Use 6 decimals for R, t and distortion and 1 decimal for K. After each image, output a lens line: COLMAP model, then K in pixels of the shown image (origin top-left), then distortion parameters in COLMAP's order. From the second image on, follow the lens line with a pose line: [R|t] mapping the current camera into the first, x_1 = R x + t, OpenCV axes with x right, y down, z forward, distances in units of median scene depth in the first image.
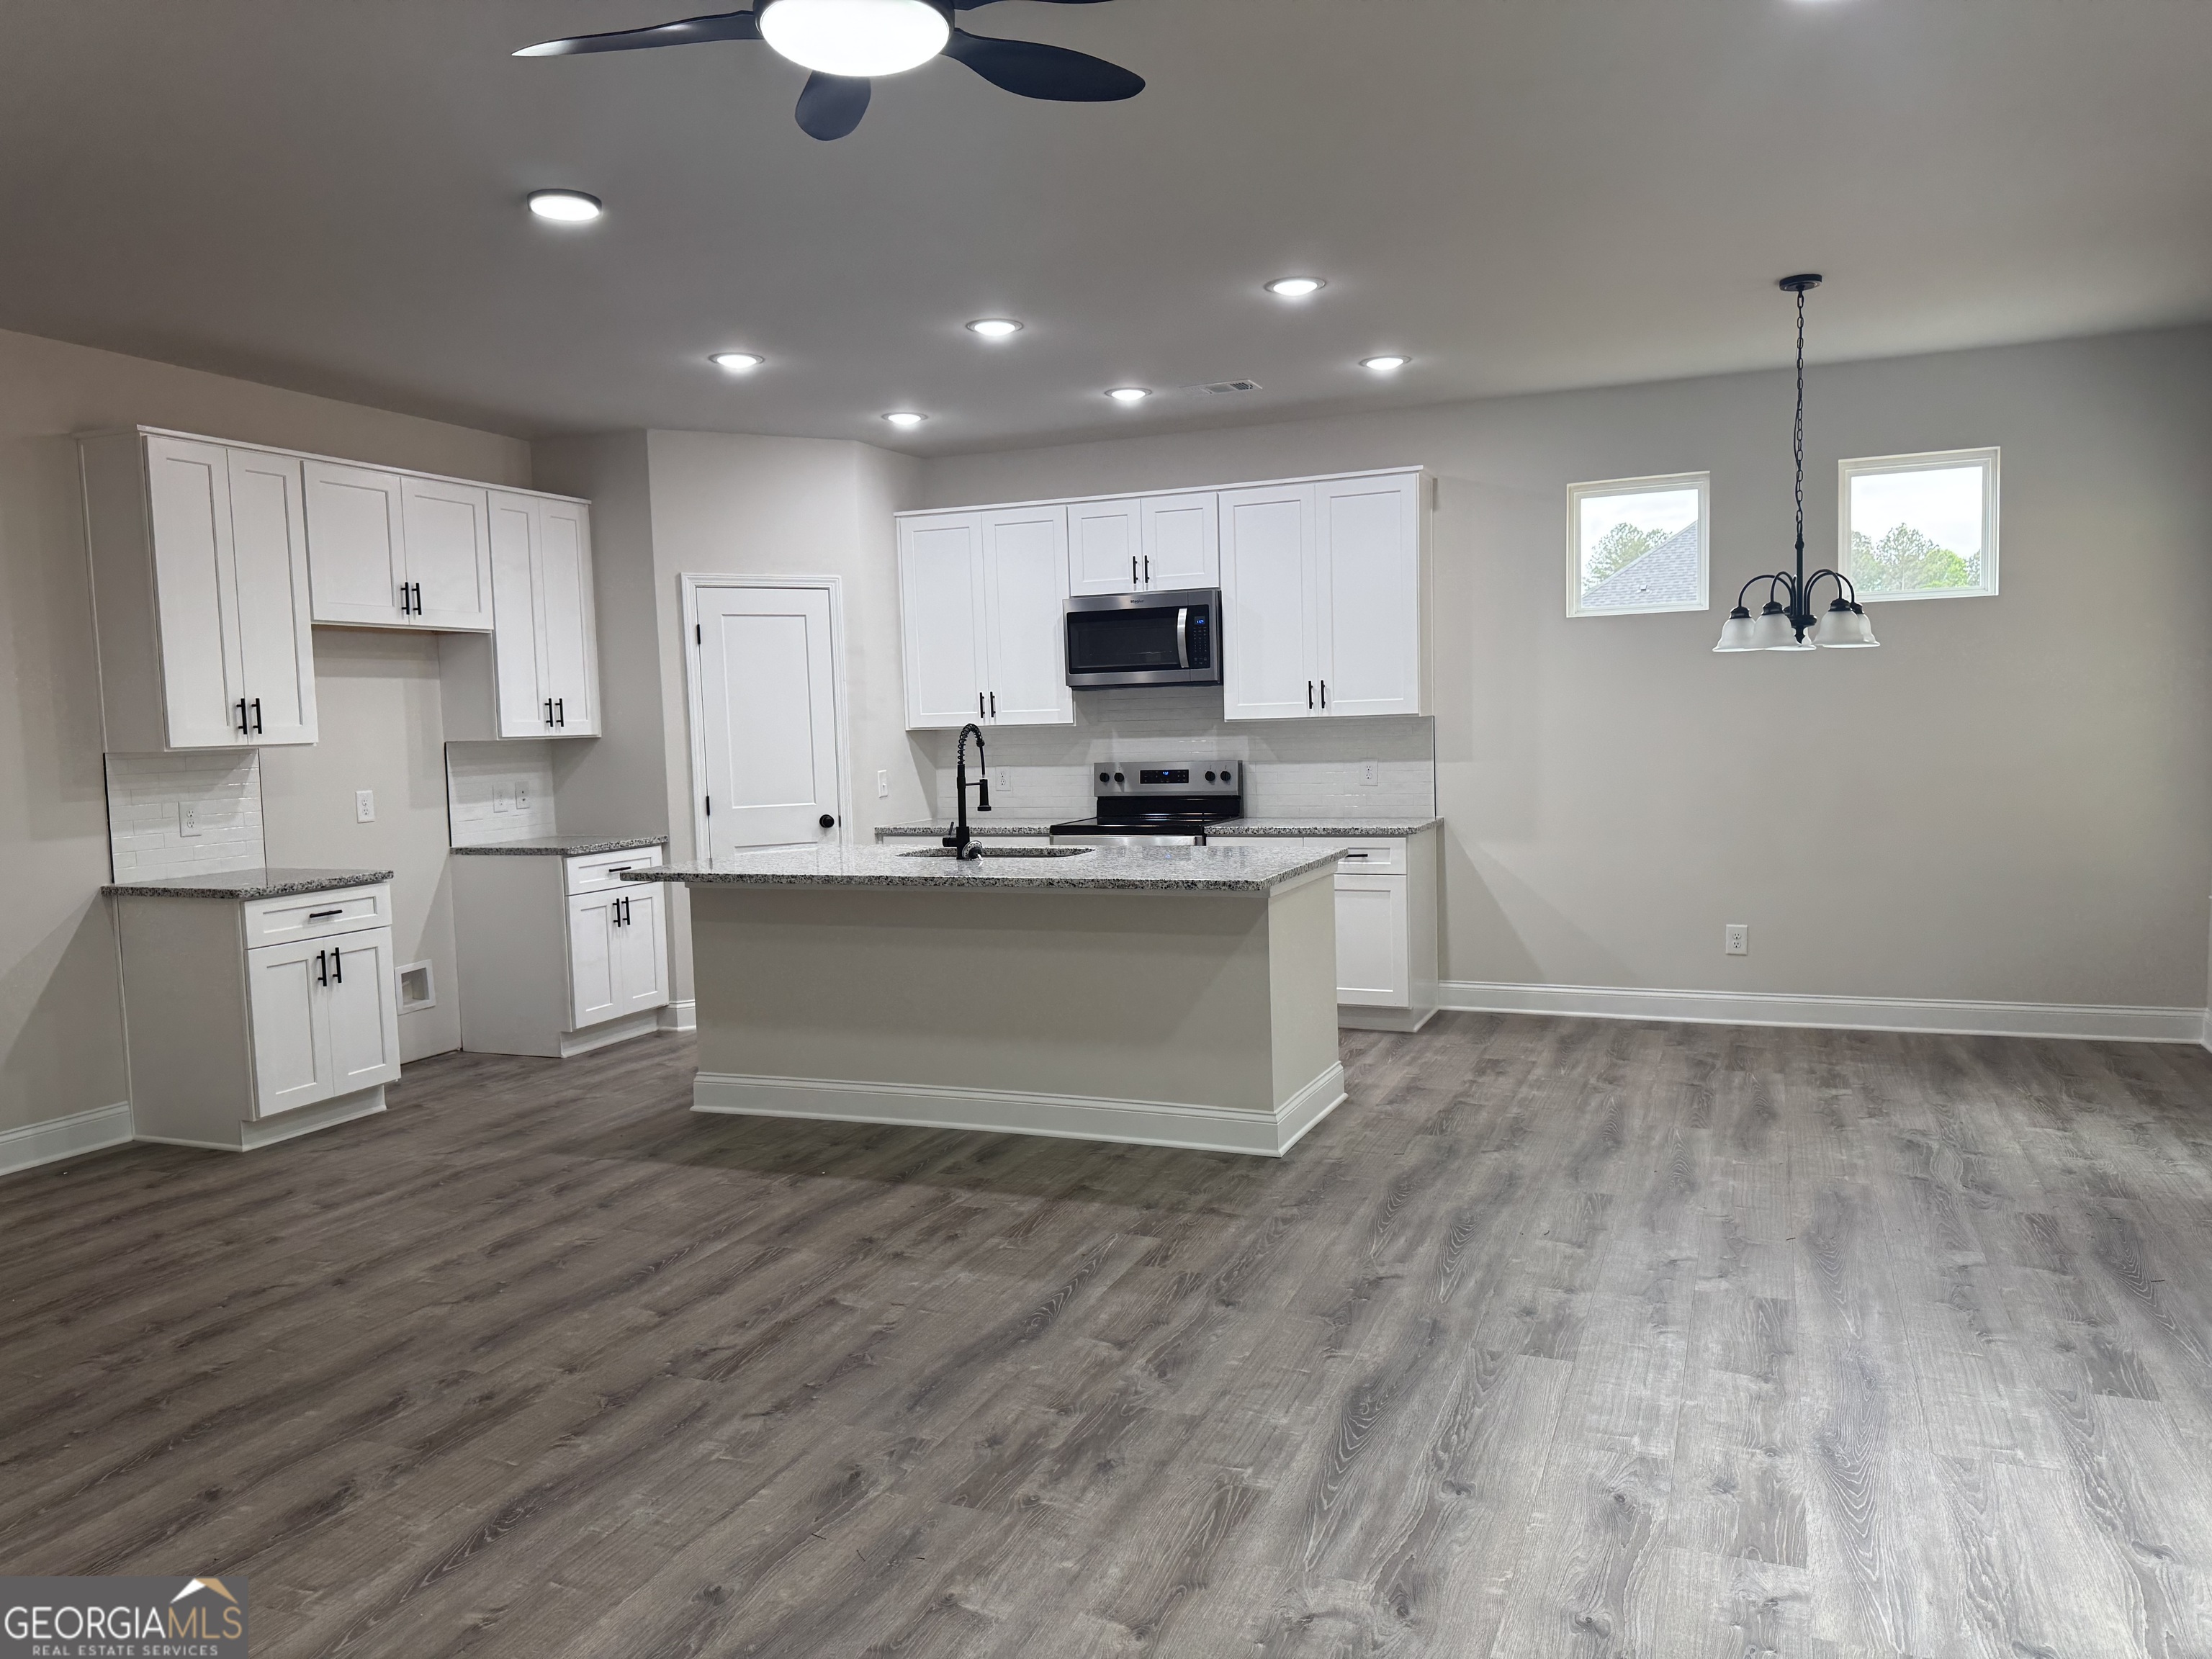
lens RADIAL K [[1545.2, 0, 1116.7], [0, 1545.2, 836.4], [0, 0, 1]] dist [0.159253, -0.298556]
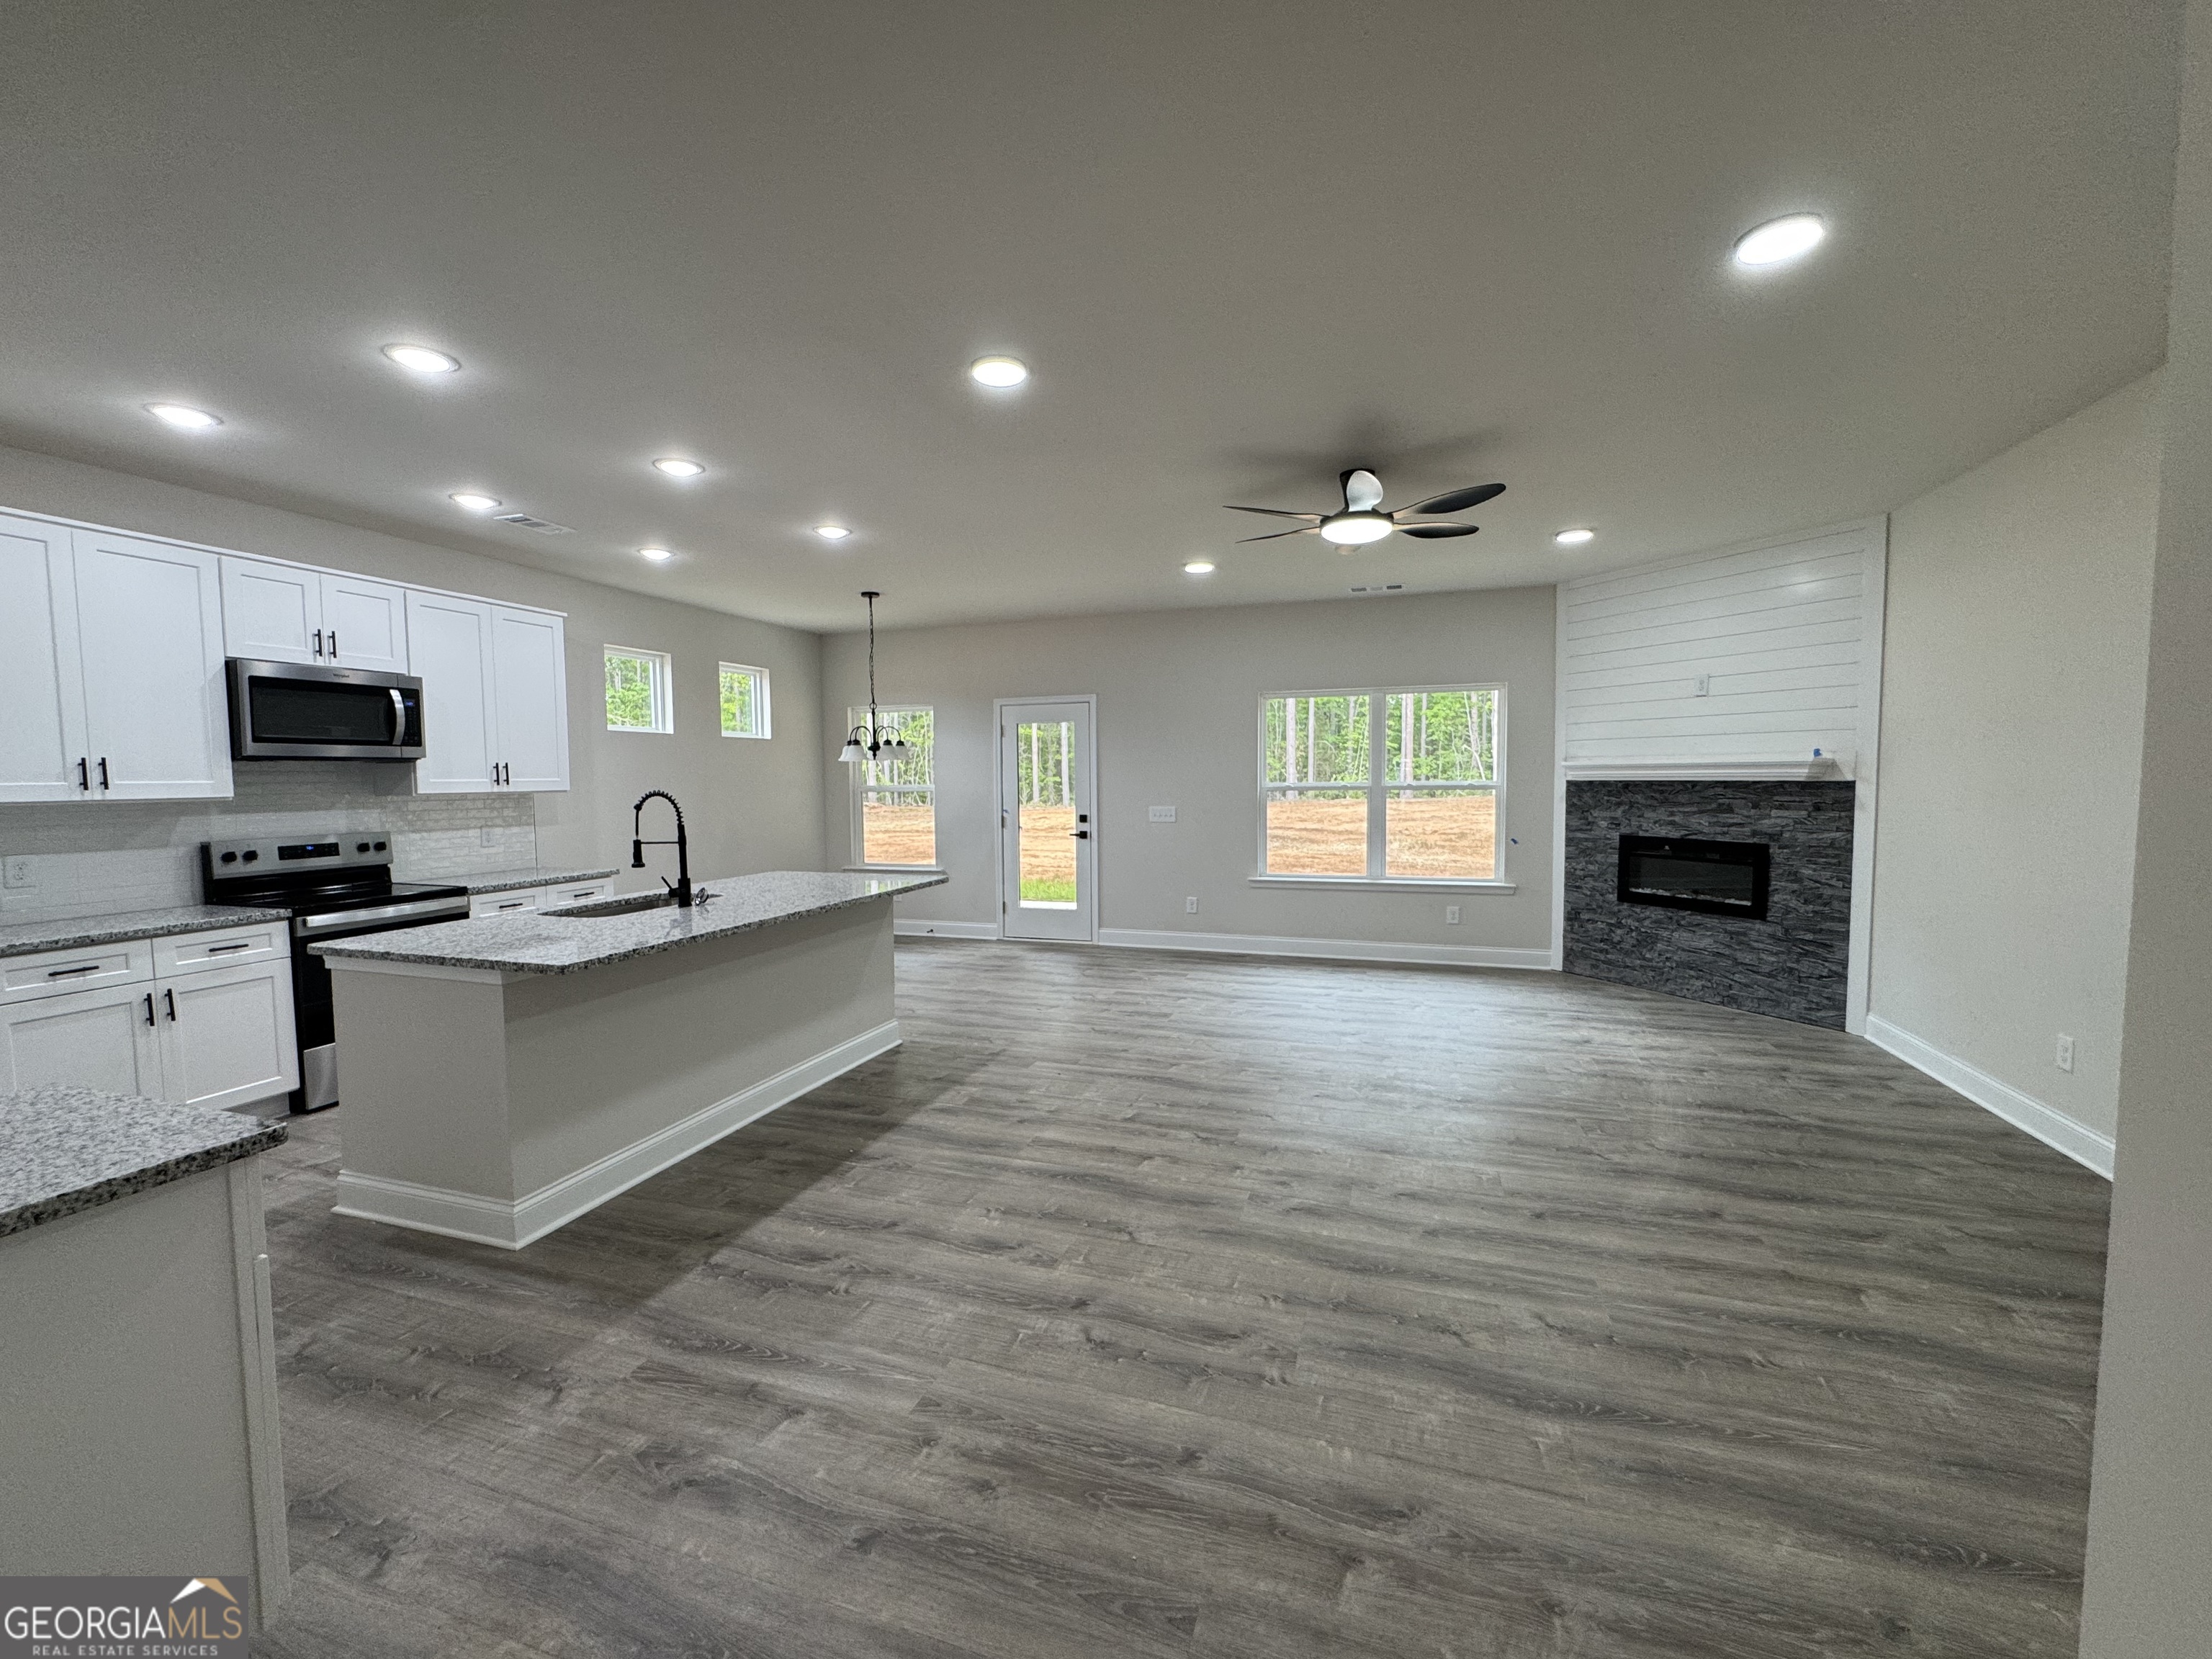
lens RADIAL K [[902.6, 0, 1102.5], [0, 902.6, 832.4], [0, 0, 1]] dist [-0.002569, -0.000293]
pose [[-0.061790, -0.034058, 0.997508, -0.675199], [0.088318, 0.995311, 0.039453, -0.033566], [-0.994174, 0.090536, -0.058492, 0.617348]]
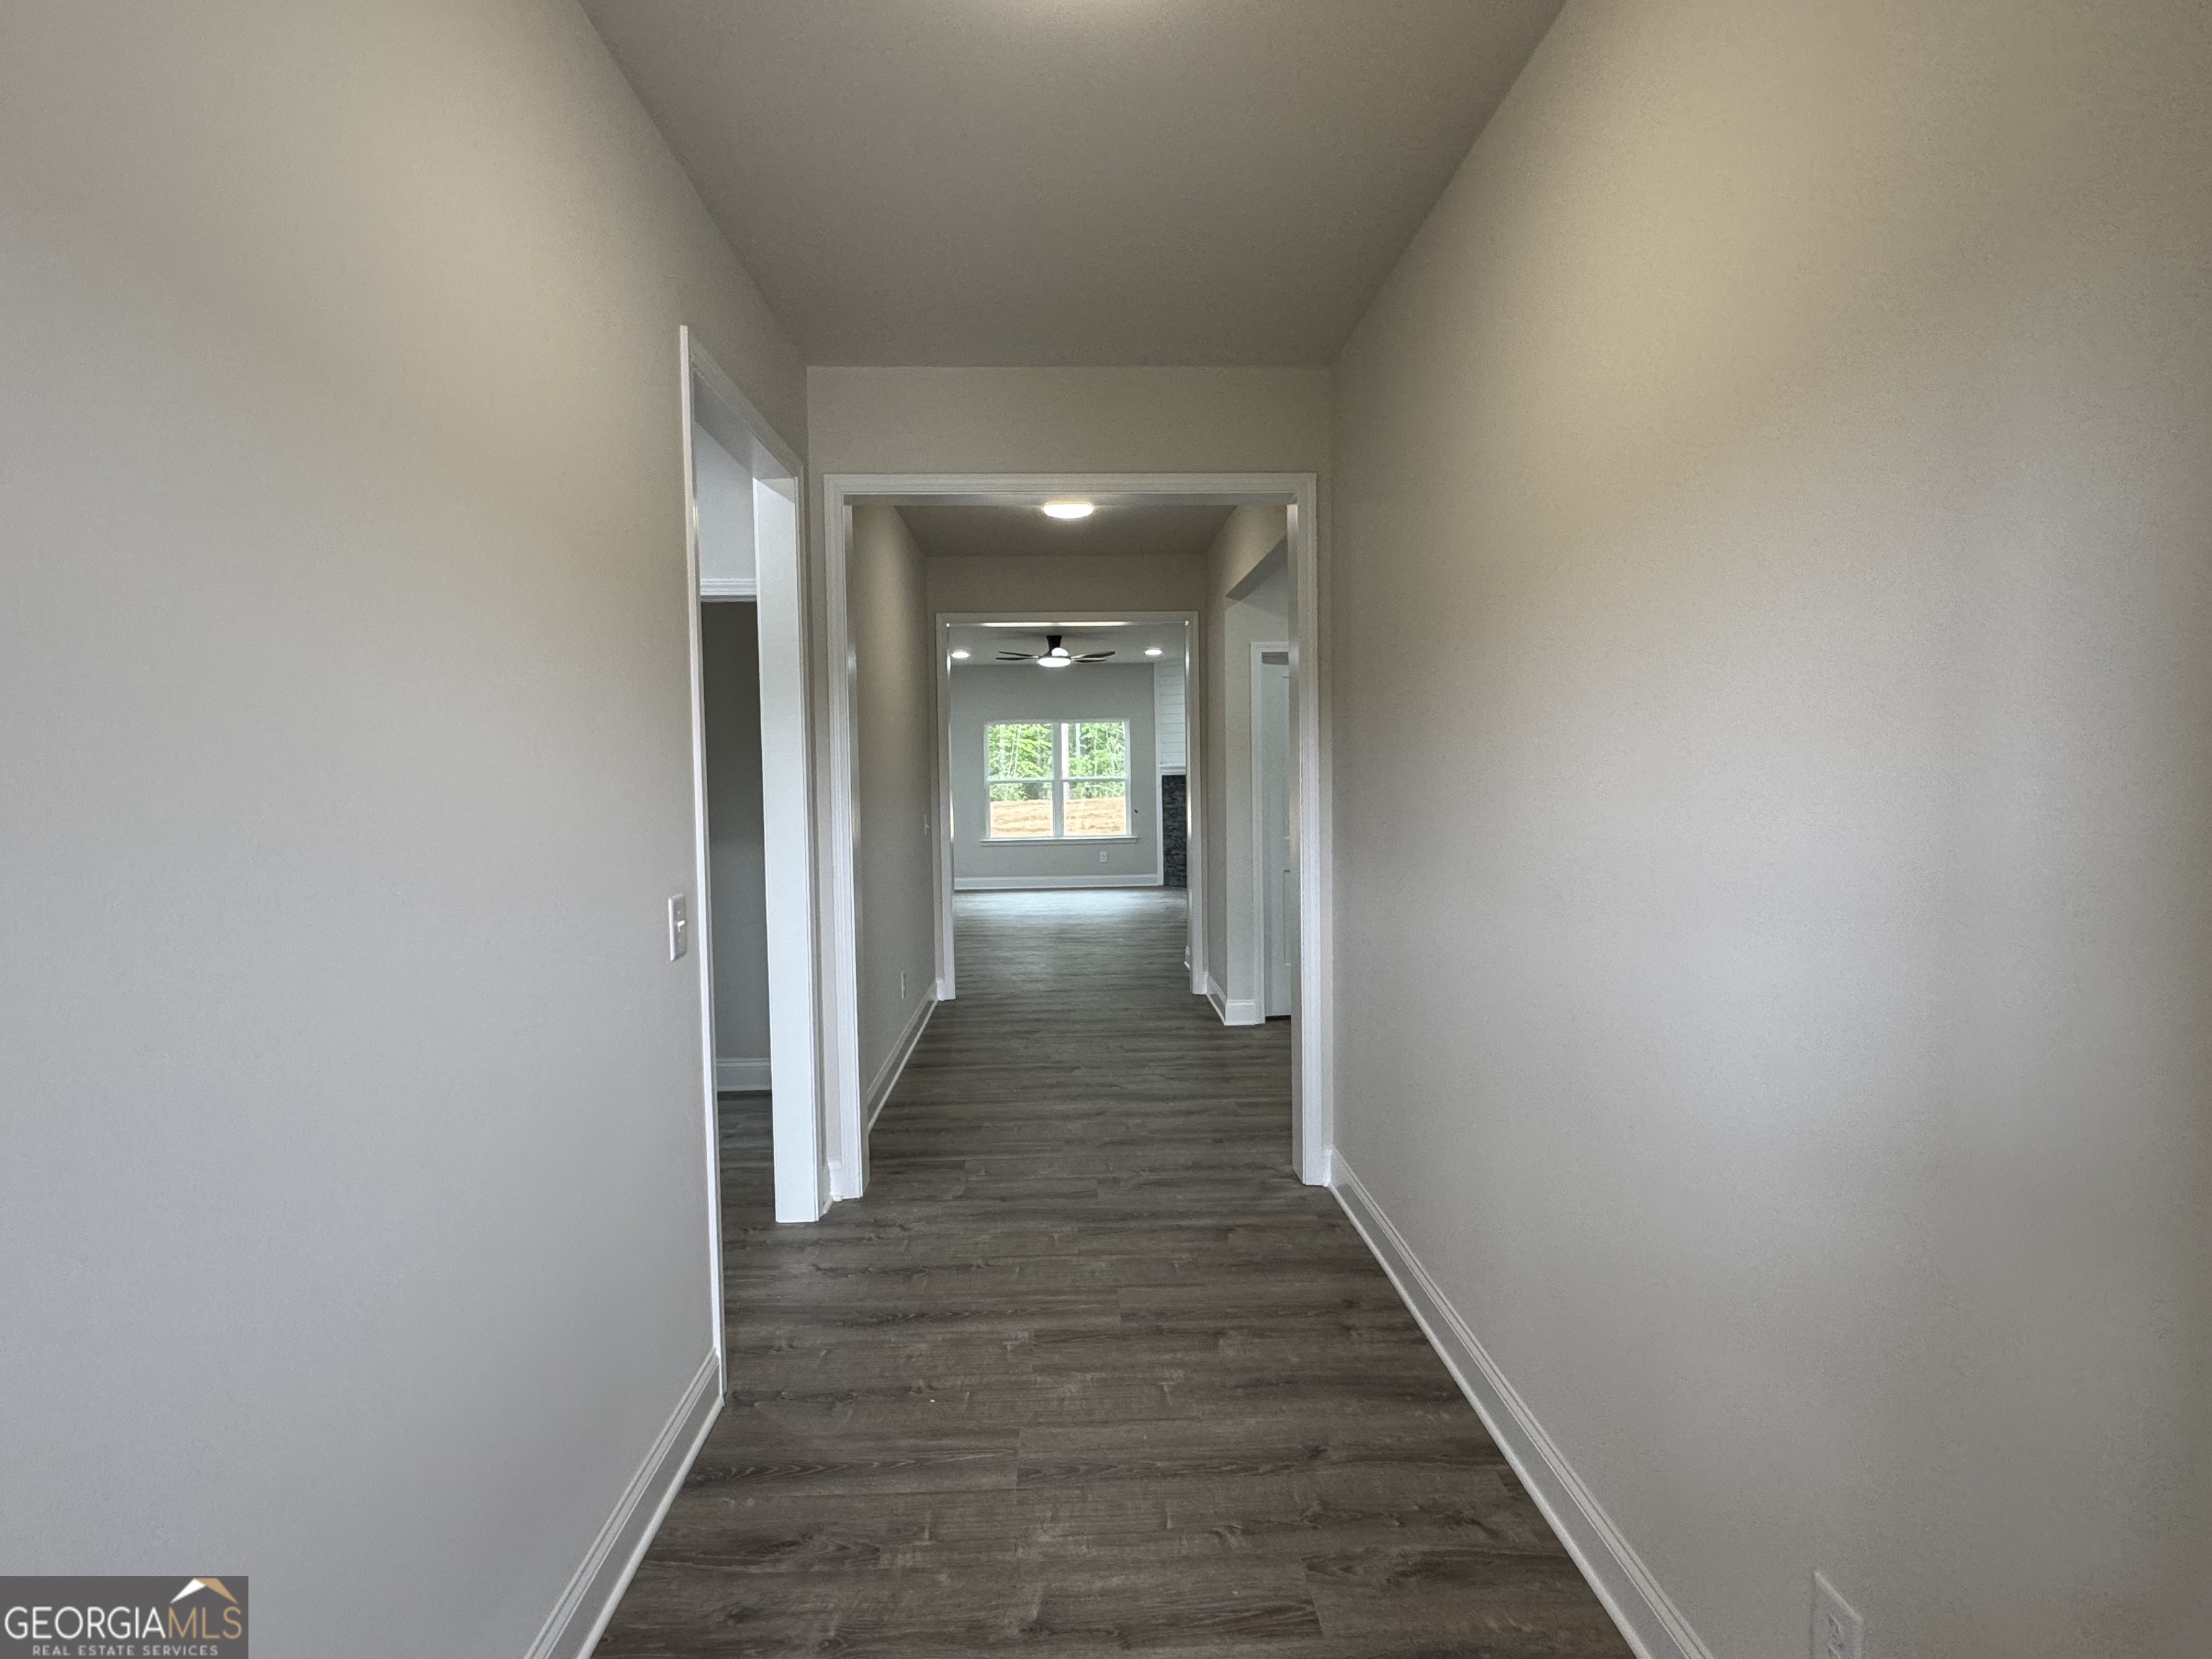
lens RADIAL K [[1150.6, 0, 1106.0], [0, 1150.6, 829.5], [0, 0, 1]] dist [0.002443, 0.001065]
pose [[-0.414291, -0.010032, 0.910089, -1.673189], [0.097578, 0.993686, 0.055373, -0.035394], [-0.904899, 0.111746, -0.410696, 1.058559]]
